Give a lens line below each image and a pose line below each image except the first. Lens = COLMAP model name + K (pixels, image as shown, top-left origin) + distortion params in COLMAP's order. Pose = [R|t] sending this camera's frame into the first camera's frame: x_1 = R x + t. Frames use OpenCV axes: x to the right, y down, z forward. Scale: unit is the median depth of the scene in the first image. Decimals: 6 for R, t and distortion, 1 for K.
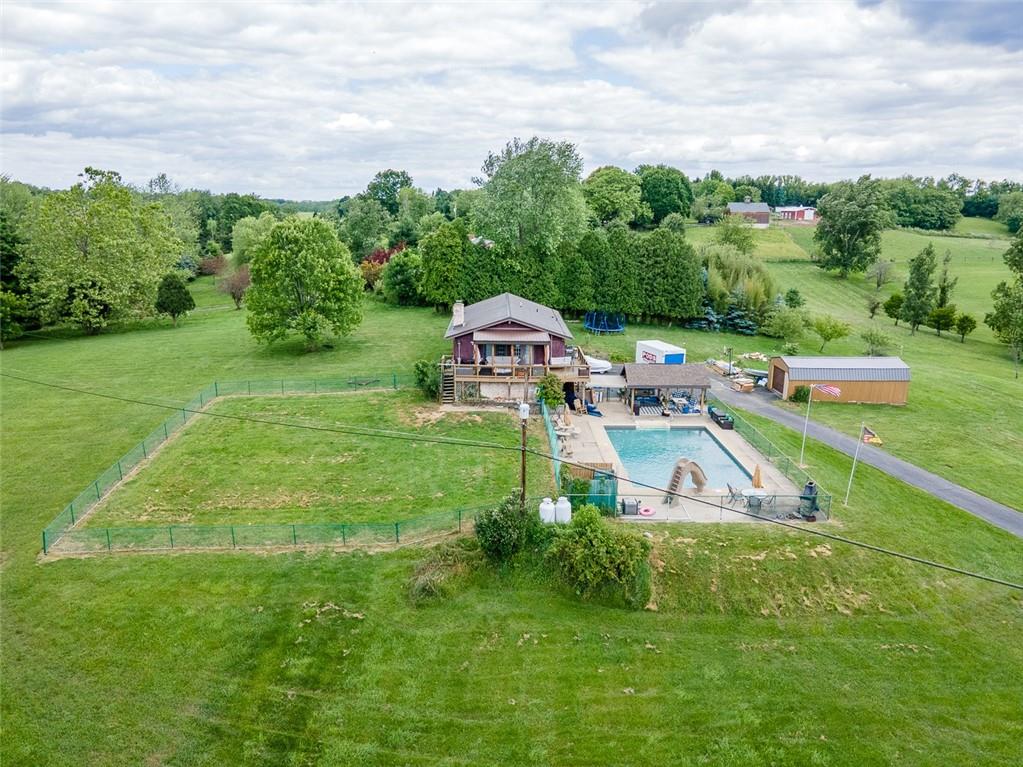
lens RADIAL K [[786.8, 0, 509.5], [0, 786.8, 384.0], [0, 0, 1]] dist [0.033248, 0.030089]
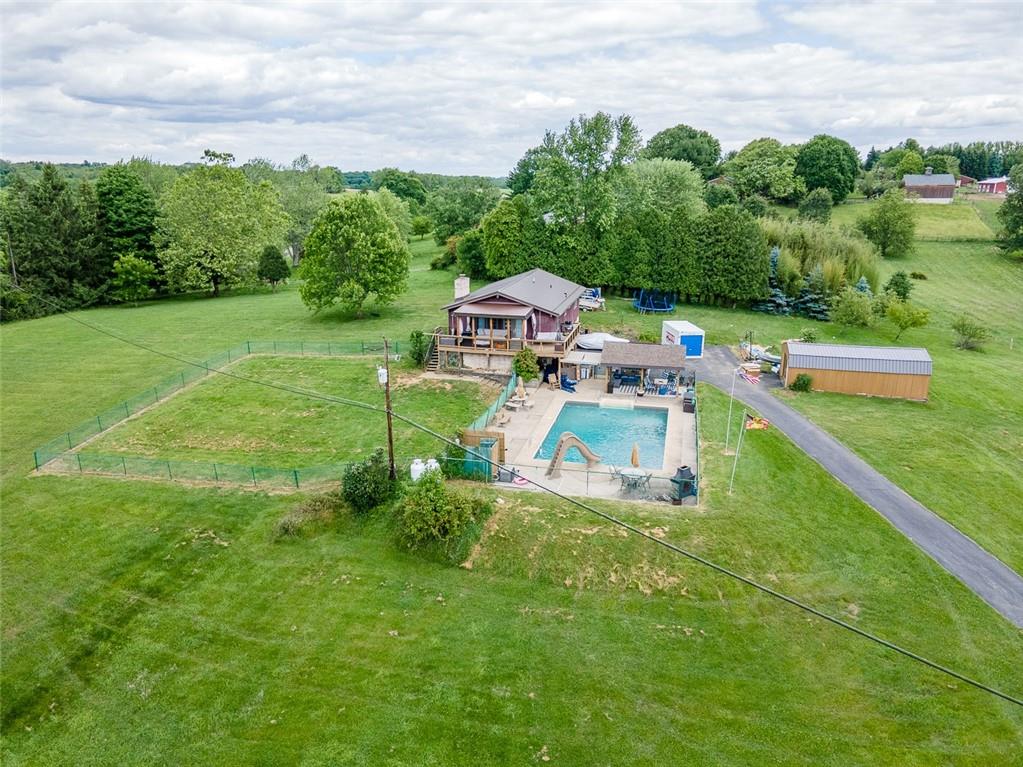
lens RADIAL K [[786.8, 0, 509.5], [0, 786.8, 387.5], [0, 0, 1]] dist [0.033248, 0.030089]
pose [[0.966186, 0.060489, -0.250652, 0.229575], [-0.052140, 0.997846, 0.039821, -0.000712], [0.252521, -0.025406, 0.967258, -0.001941]]
